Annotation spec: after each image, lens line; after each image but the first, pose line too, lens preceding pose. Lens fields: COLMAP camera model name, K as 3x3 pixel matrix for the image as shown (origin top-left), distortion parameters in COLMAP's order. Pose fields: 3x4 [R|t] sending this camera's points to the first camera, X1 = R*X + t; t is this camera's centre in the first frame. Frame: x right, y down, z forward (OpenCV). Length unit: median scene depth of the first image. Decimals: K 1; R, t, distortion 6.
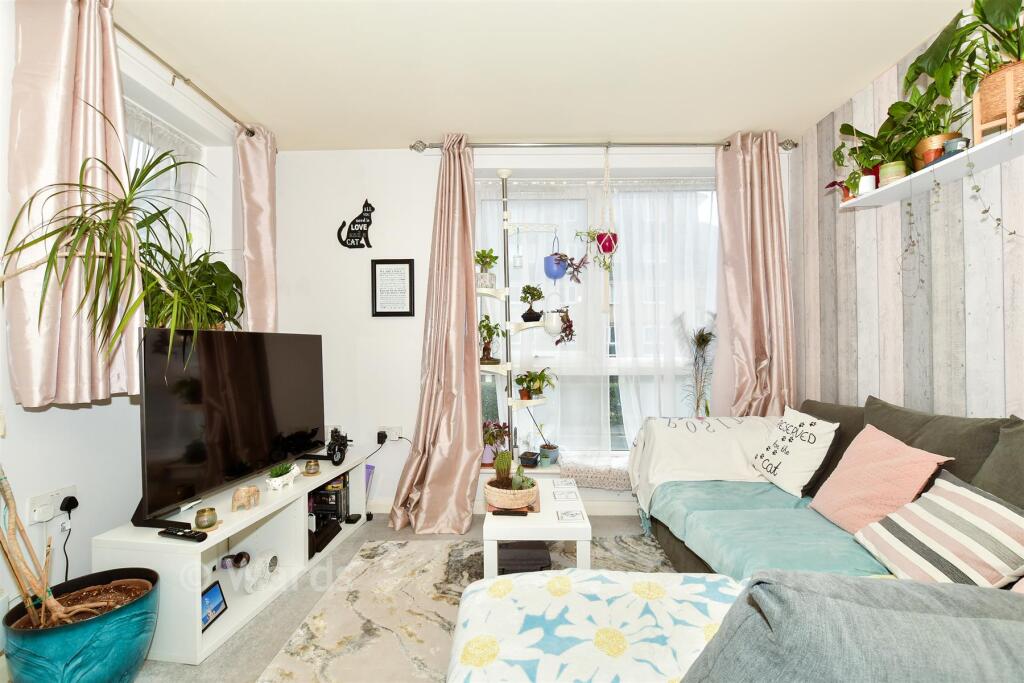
lens RADIAL K [[438.7, 0, 511.6], [0, 438.7, 344.5], [0, 0, 1]] dist [-0.027872, -0.000007]
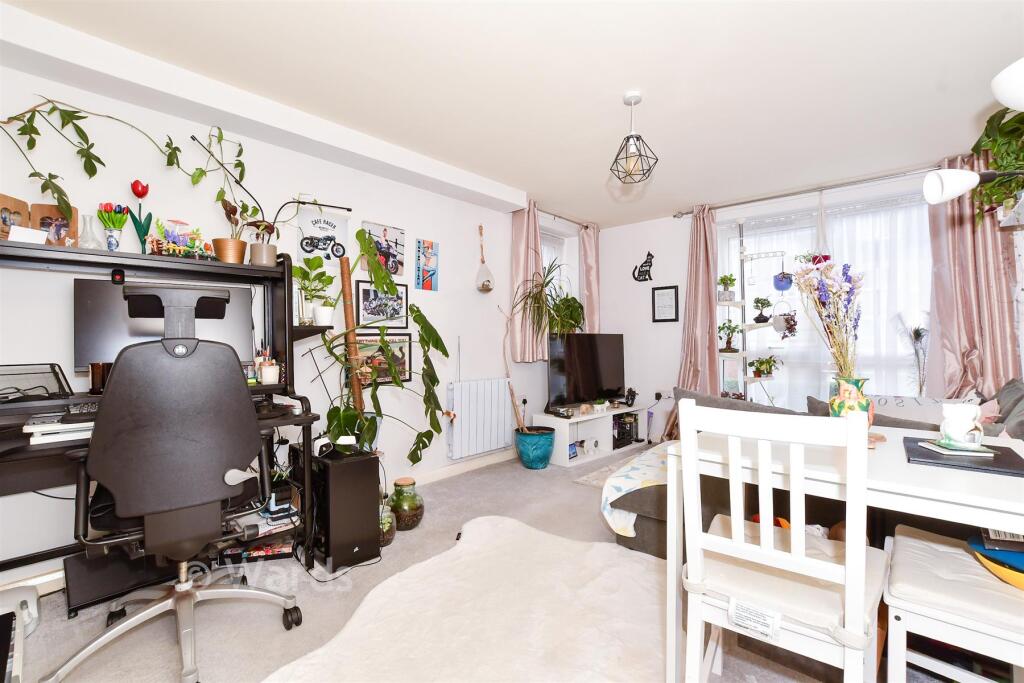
lens RADIAL K [[462.1, 0, 512.0], [0, 462.1, 341.5], [0, 0, 1]] dist [0.000095, 0.000069]
pose [[0.758517, -0.000255, -0.651654, 0.433174], [0.004496, 0.999978, 0.004843, -0.003146], [0.651638, -0.006603, 0.758501, -0.696072]]
